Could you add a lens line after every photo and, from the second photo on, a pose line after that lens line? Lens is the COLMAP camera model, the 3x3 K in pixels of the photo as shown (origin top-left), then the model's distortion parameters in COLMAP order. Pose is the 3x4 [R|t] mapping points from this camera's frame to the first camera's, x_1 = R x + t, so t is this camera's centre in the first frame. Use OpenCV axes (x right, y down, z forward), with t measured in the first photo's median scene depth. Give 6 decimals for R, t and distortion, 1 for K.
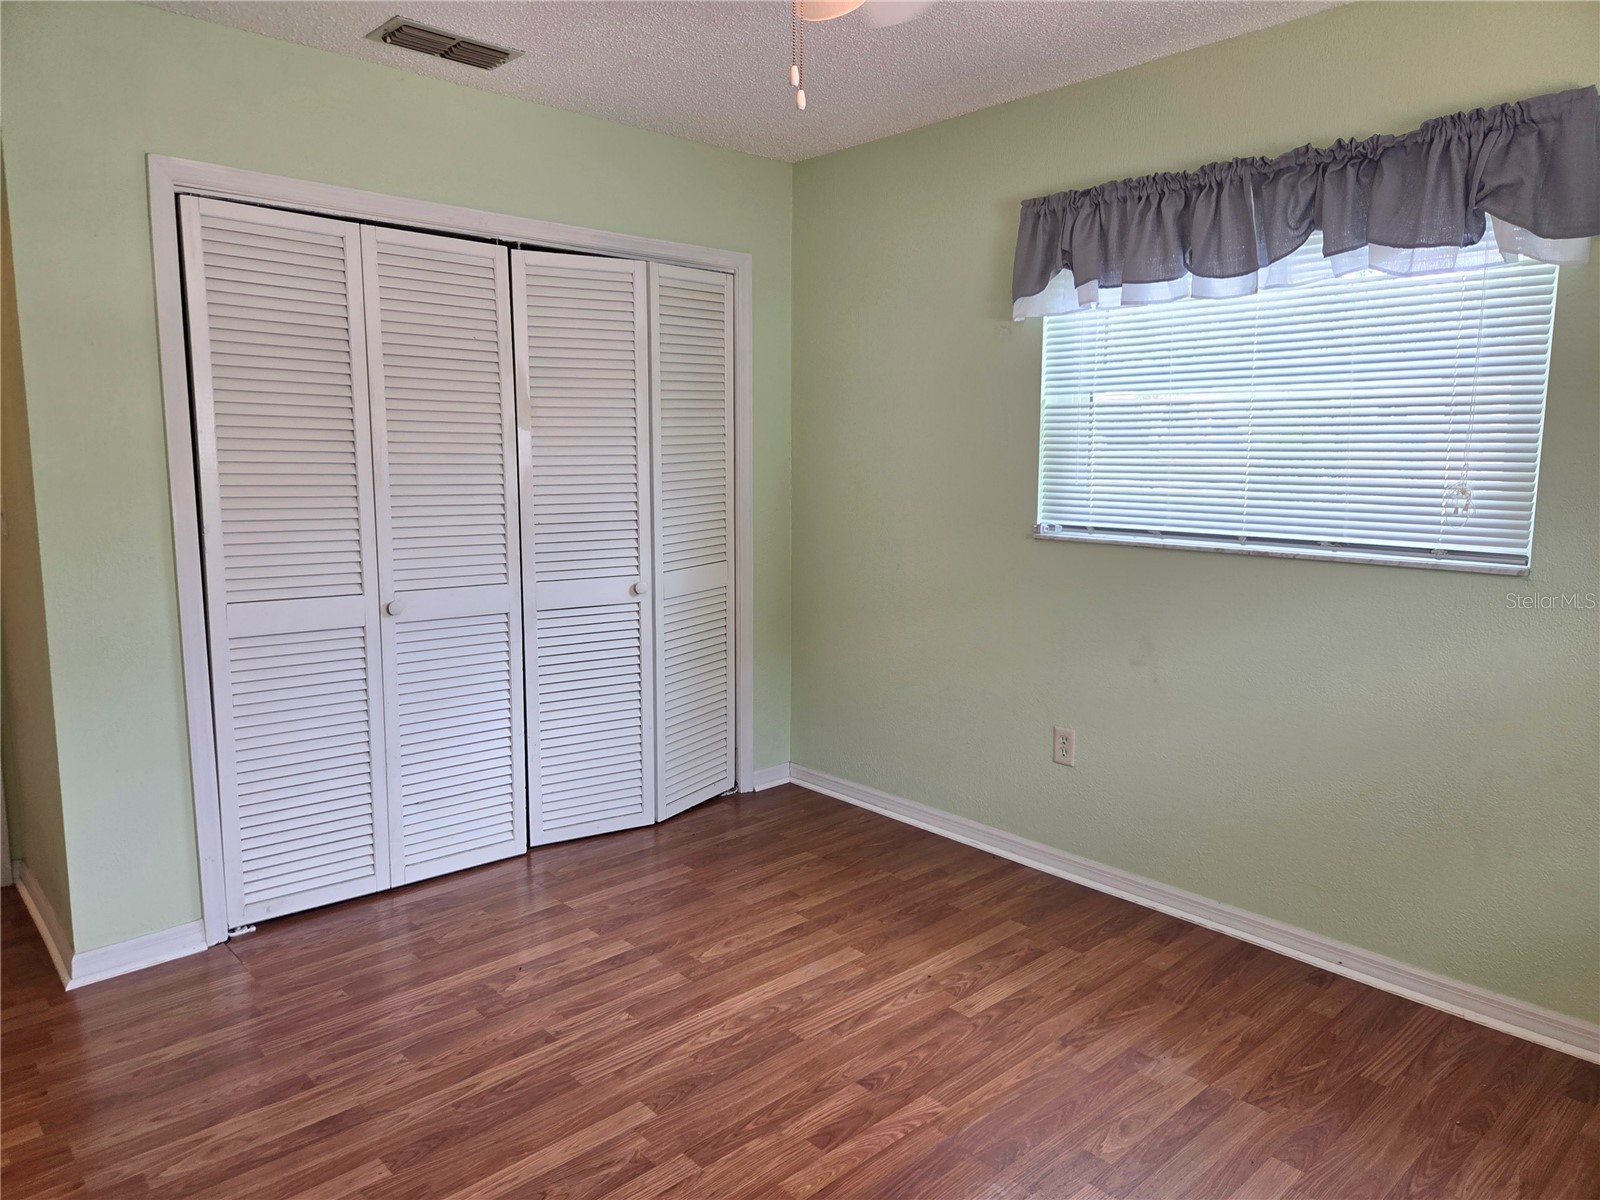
lens RADIAL K [[1074.2, 0, 790.3], [0, 1074.2, 592.5], [0, 0, 1]] dist [0.050098, -0.035656]
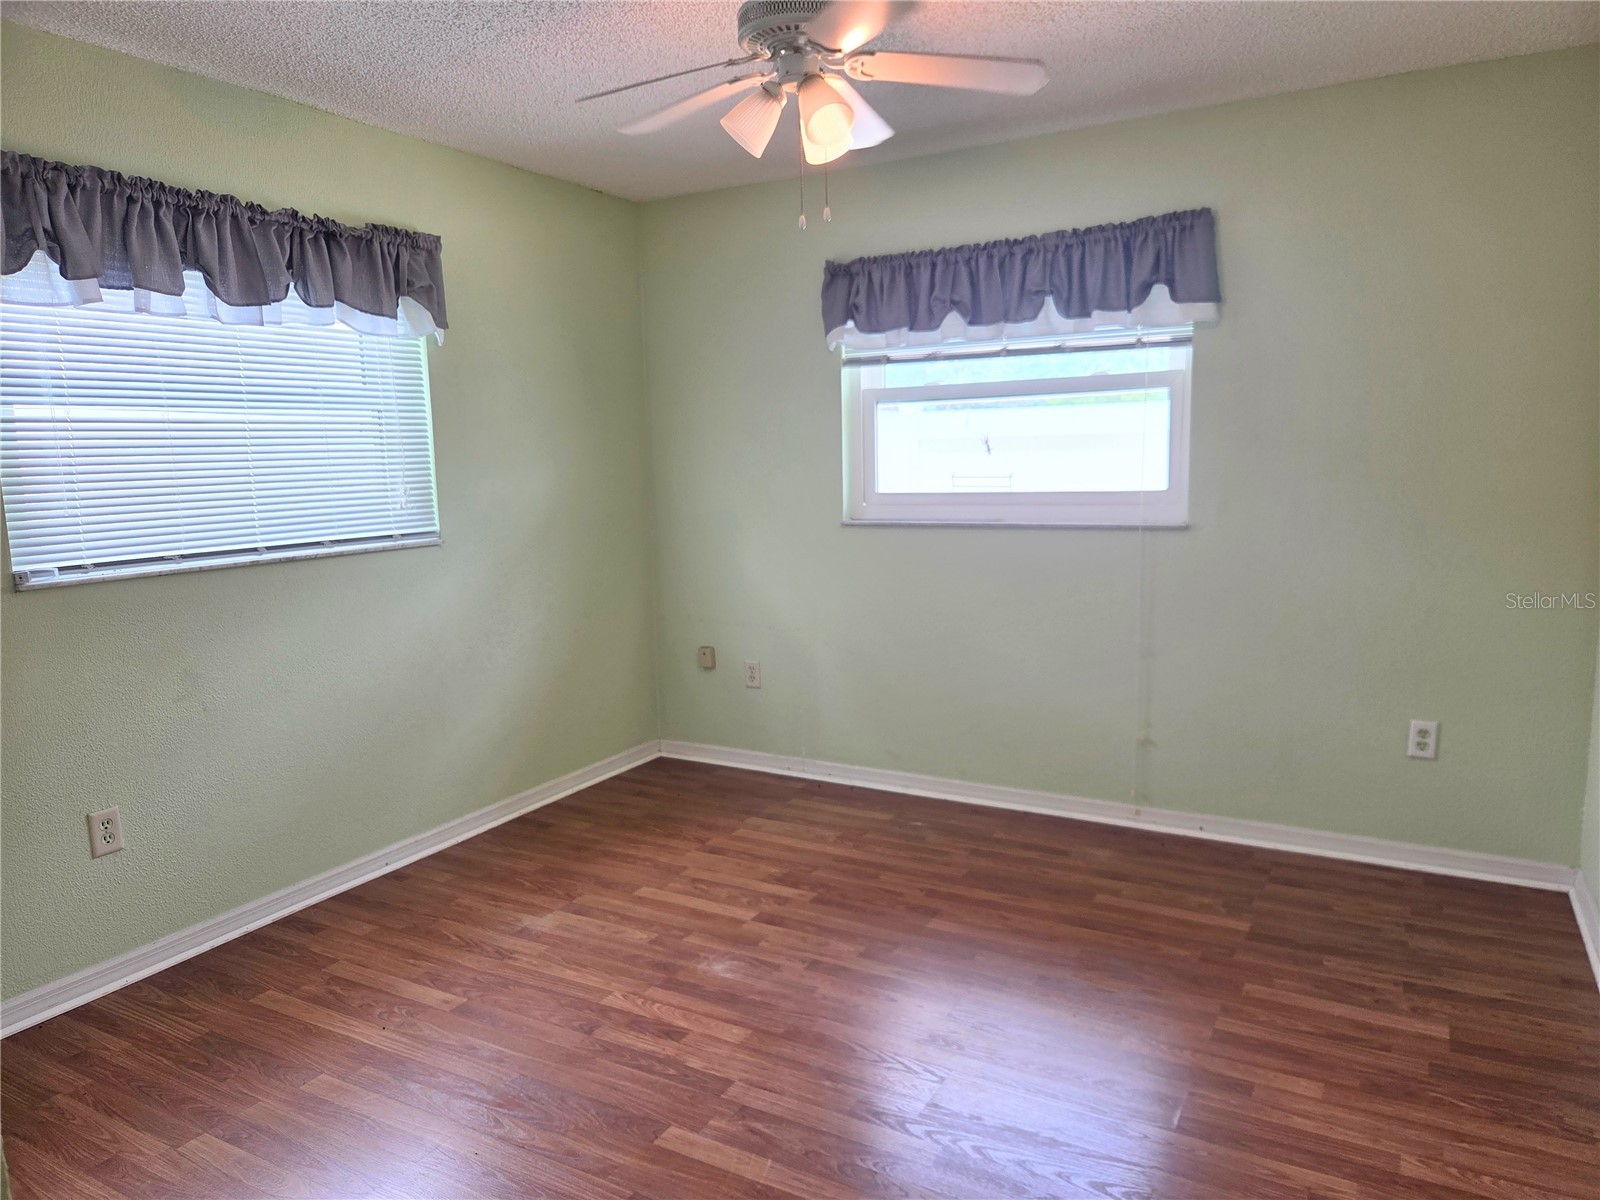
lens RADIAL K [[1074.2, 0, 795.3], [0, 1074.2, 611.1], [0, 0, 1]] dist [0.050098, -0.035656]
pose [[-0.301748, -0.137084, 0.943481, -0.873371], [0.160398, 0.968204, 0.191975, -0.126519], [-0.939798, 0.209260, -0.270166, 0.900088]]
